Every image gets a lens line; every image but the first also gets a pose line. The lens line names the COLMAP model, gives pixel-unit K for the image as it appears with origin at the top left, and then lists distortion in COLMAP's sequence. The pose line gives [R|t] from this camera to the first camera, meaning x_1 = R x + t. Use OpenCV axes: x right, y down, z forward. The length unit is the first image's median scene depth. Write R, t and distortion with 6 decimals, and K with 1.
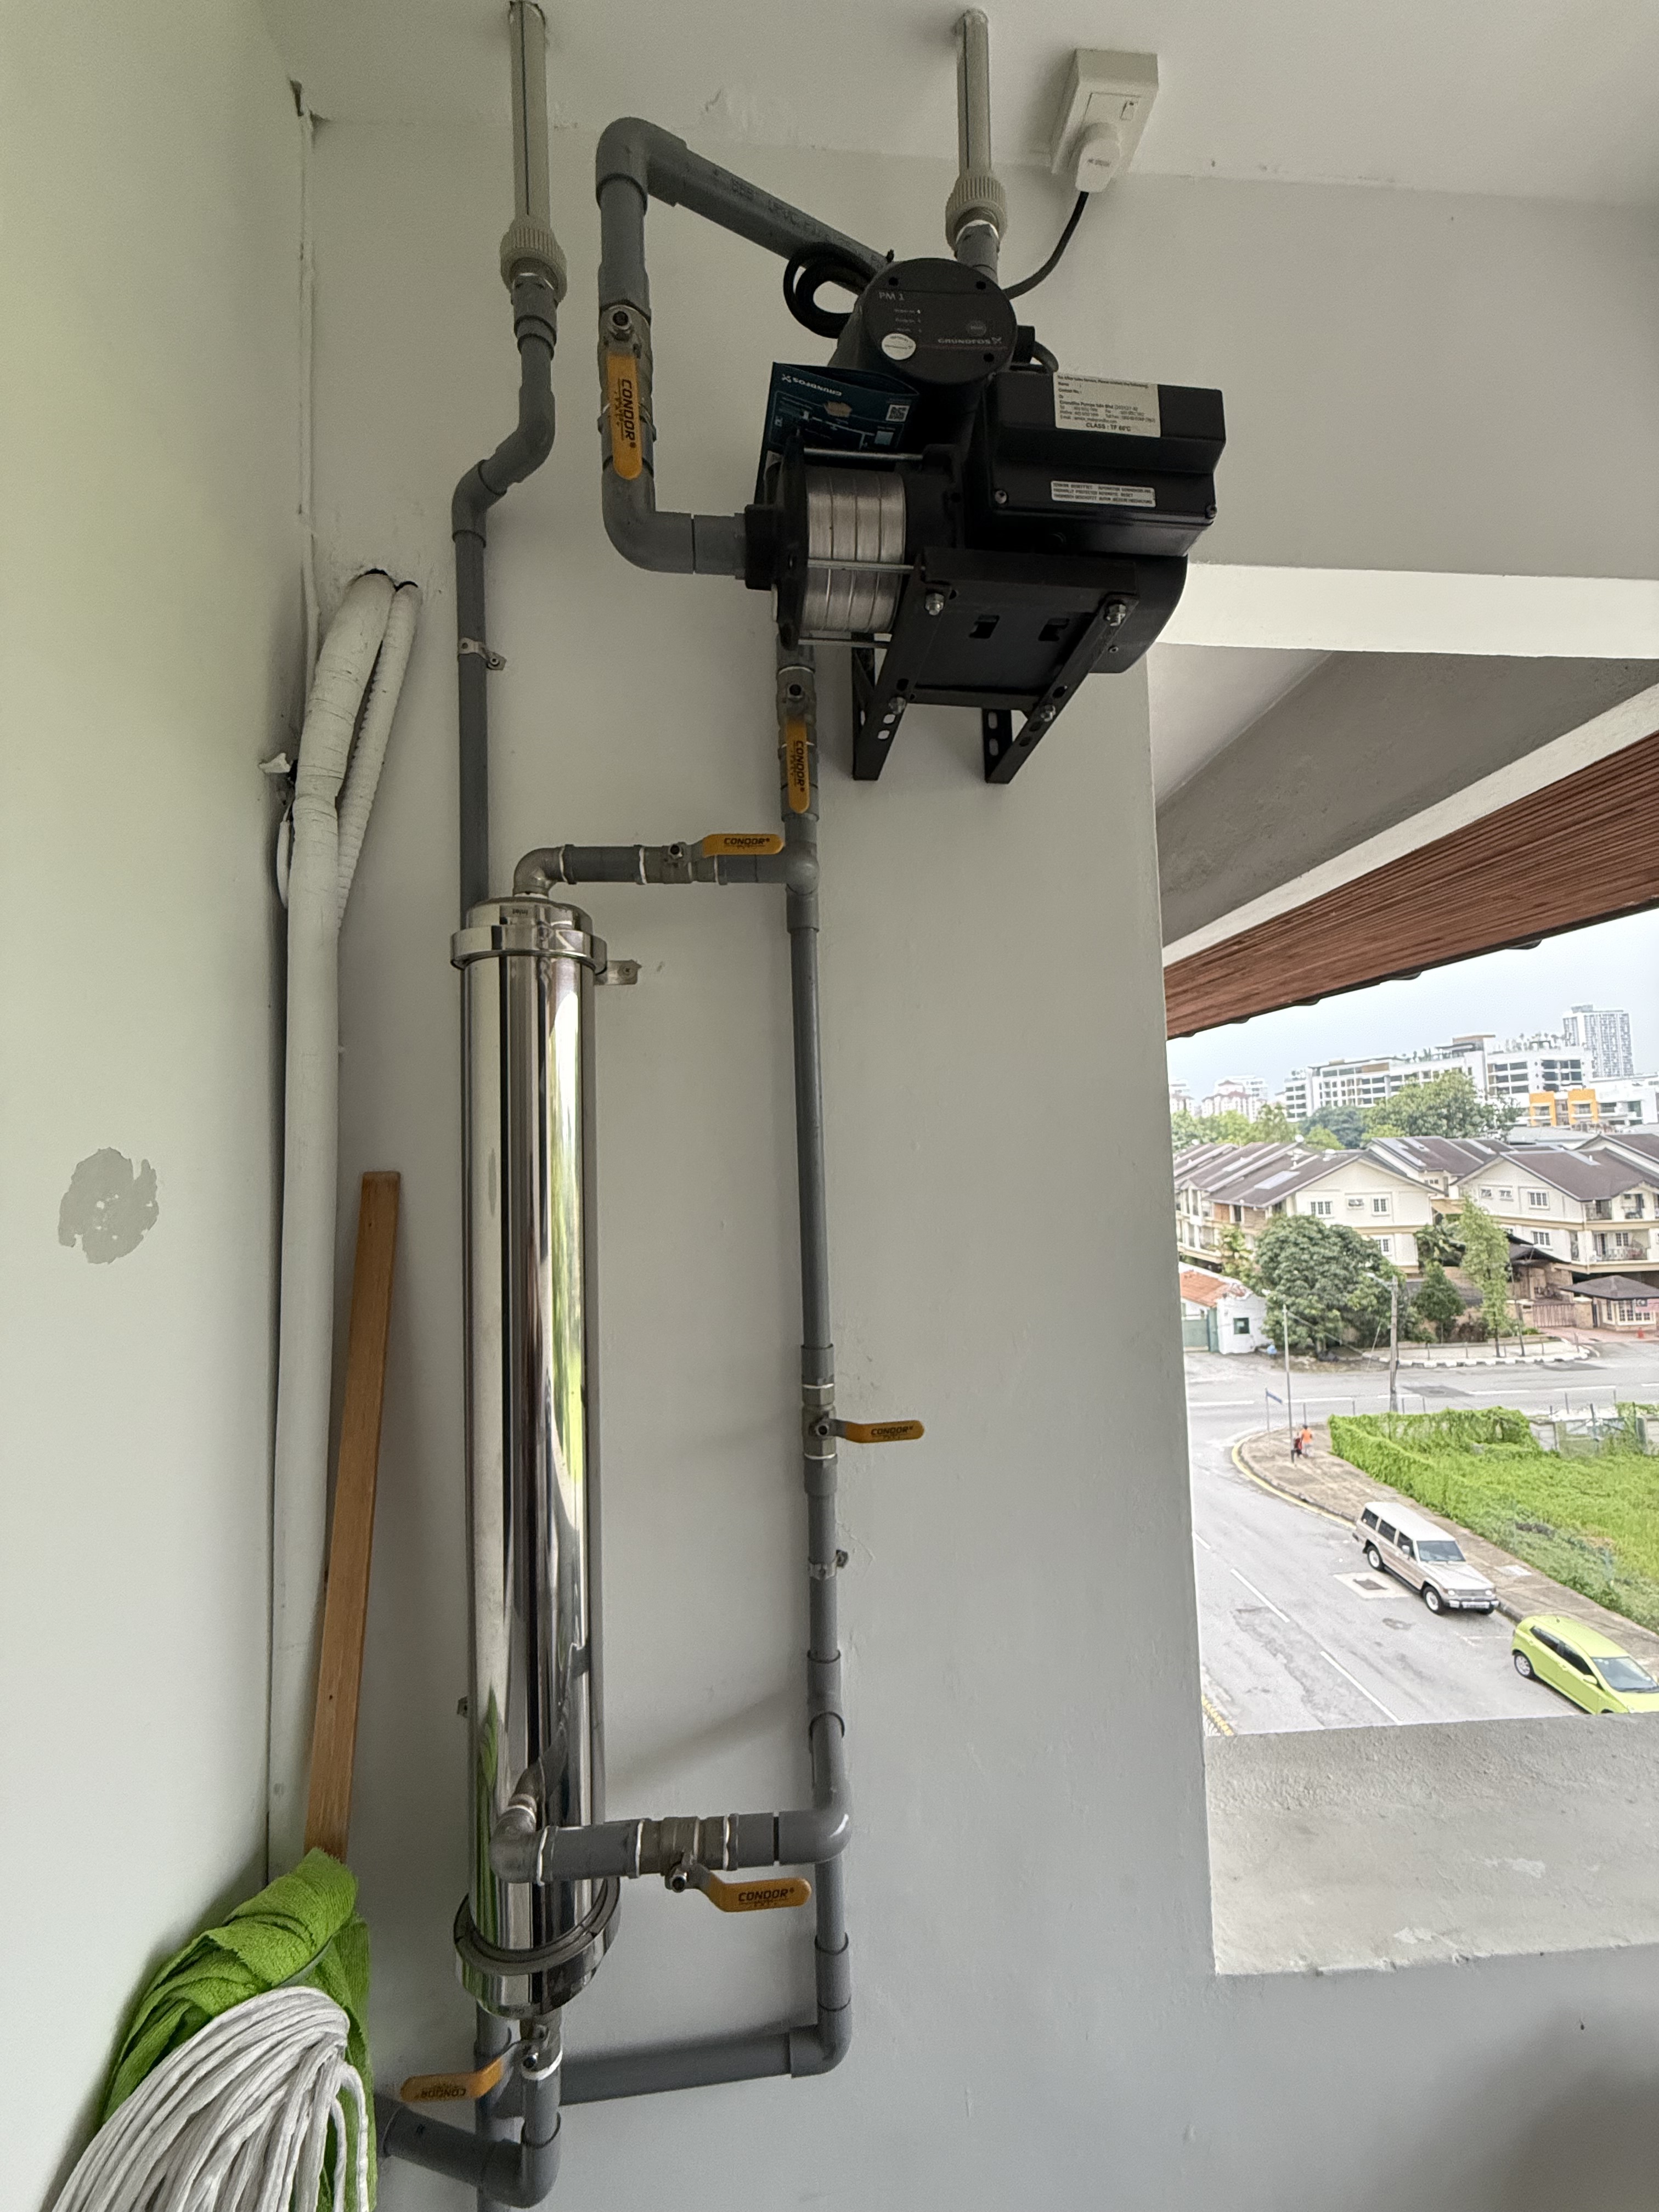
lens RADIAL K [[846.9, 0, 829.5], [0, 846.9, 1106.0], [0, 0, 1]] dist [-0.006050, 0.000285]
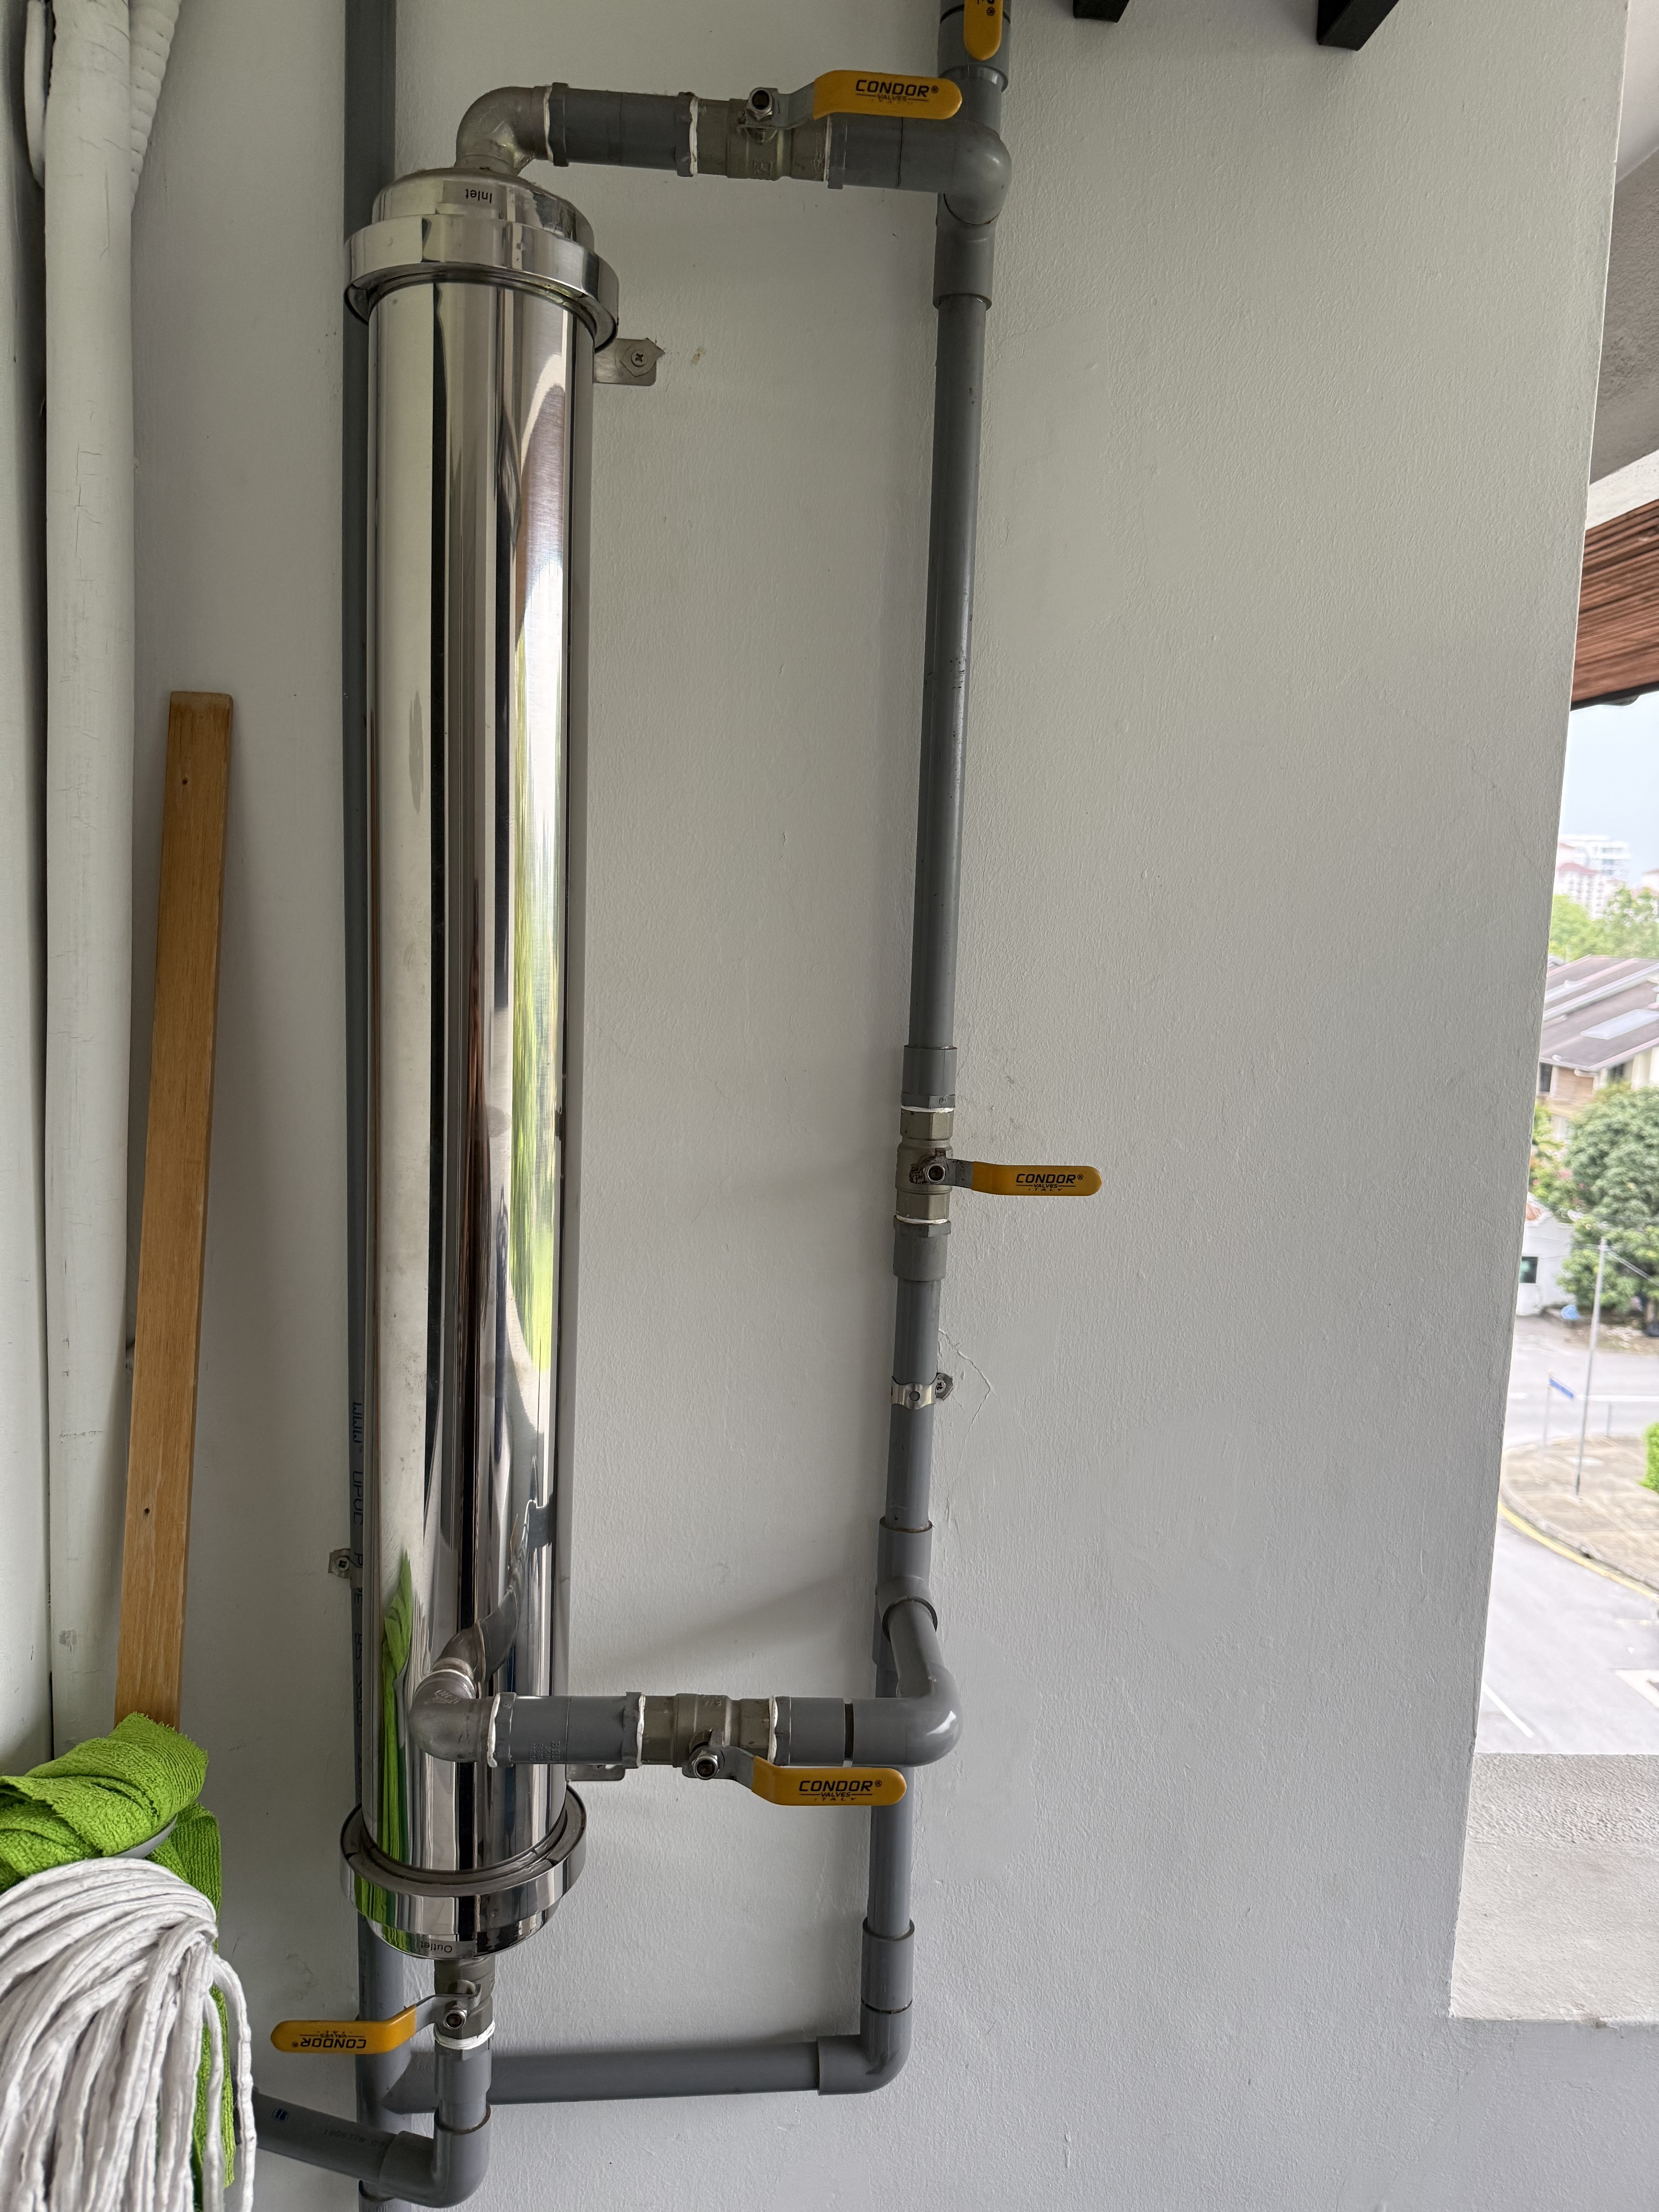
lens RADIAL K [[1521.1, 0, 829.5], [0, 1521.1, 1106.0], [0, 0, 1]] dist [-0.014524, -0.002834]
pose [[0.997713, 0.066964, 0.009240, -0.100441], [-0.067557, 0.982917, 0.171204, 0.158244], [0.002383, -0.171436, 0.985192, -0.066085]]
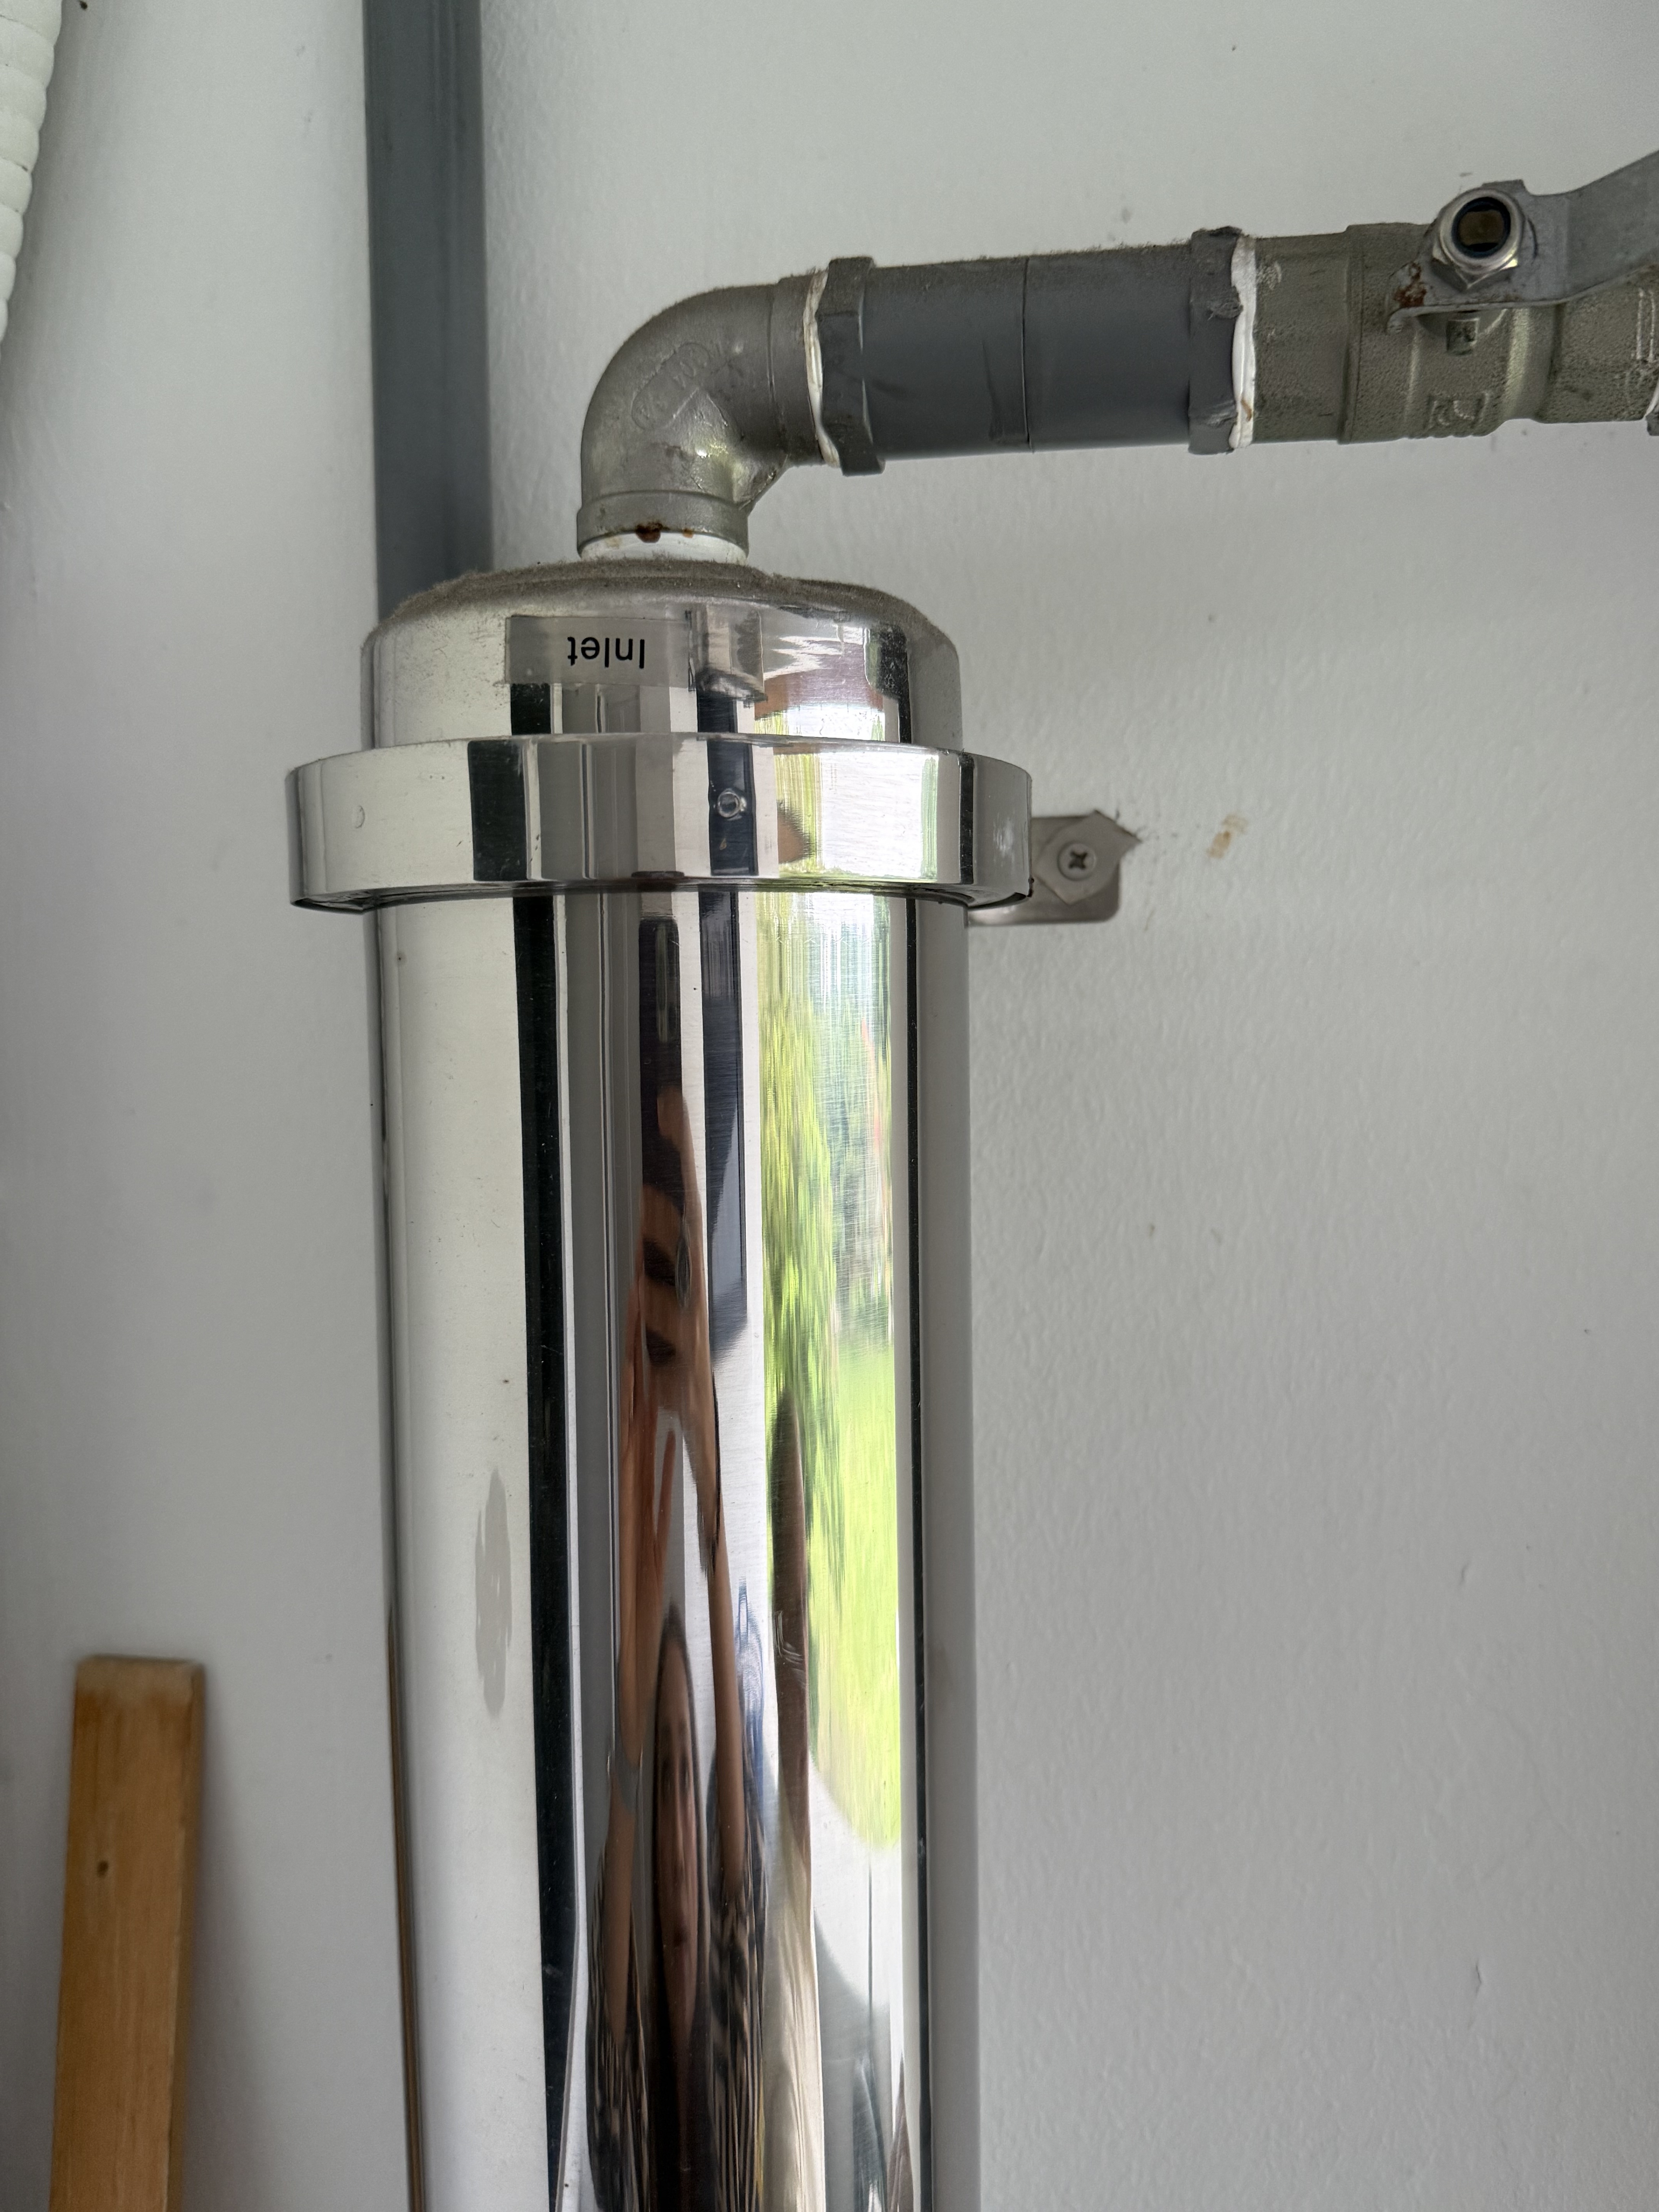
lens RADIAL K [[1632.2, 0, 829.5], [0, 1632.2, 1106.0], [0, 0, 1]] dist [-0.035148, -0.004231]
pose [[0.971221, 0.033663, -0.235789, -0.219464], [-0.001127, 0.990600, 0.136784, -0.168831], [0.238177, -0.132581, 0.962130, 0.620717]]
